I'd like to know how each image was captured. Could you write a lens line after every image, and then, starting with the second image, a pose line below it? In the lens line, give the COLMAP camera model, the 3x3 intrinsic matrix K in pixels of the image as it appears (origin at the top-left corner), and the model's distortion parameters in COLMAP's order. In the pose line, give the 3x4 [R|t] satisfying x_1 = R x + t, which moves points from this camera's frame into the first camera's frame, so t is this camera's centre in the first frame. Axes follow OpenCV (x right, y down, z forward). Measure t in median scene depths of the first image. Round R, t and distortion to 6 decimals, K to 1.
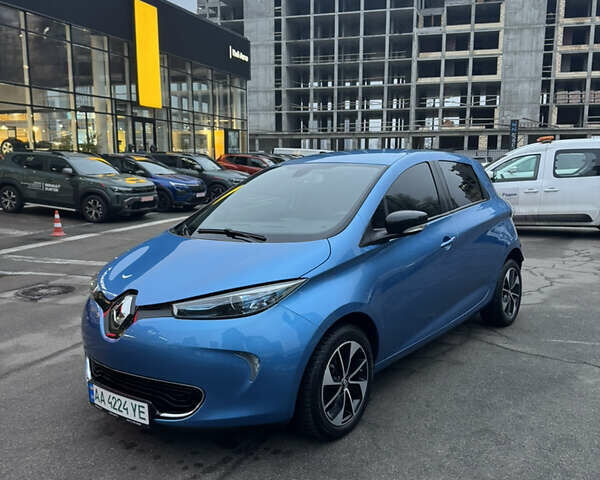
lens RADIAL K [[565.9, 0, 300.4], [0, 565.9, 251.3], [0, 0, 1]] dist [0.058972, -0.116089]
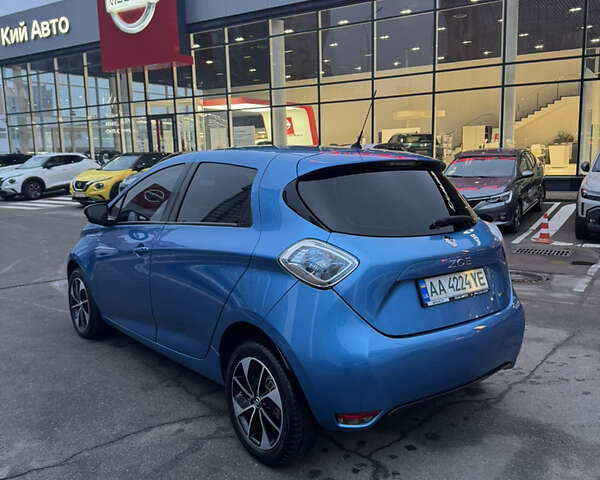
lens RADIAL K [[565.9, 0, 300.4], [0, 565.9, 251.3], [0, 0, 1]] dist [0.058972, -0.116089]
pose [[-0.208668, 0.169109, -0.963255, 0.196289], [-0.136017, 0.970346, 0.199819, -0.041848], [0.968482, 0.172715, -0.179478, 0.252717]]
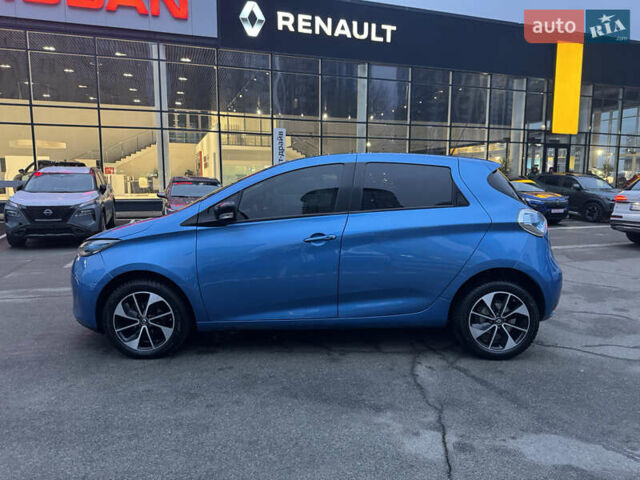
lens RADIAL K [[447.3, 0, 321.0], [0, 447.3, 246.9], [0, 0, 1]] dist [0.024002, -0.003443]
pose [[0.622438, 0.111715, -0.774655, 0.160195], [-0.127574, 0.991006, 0.040409, -0.006533], [0.772202, 0.073674, 0.631092, 0.085285]]
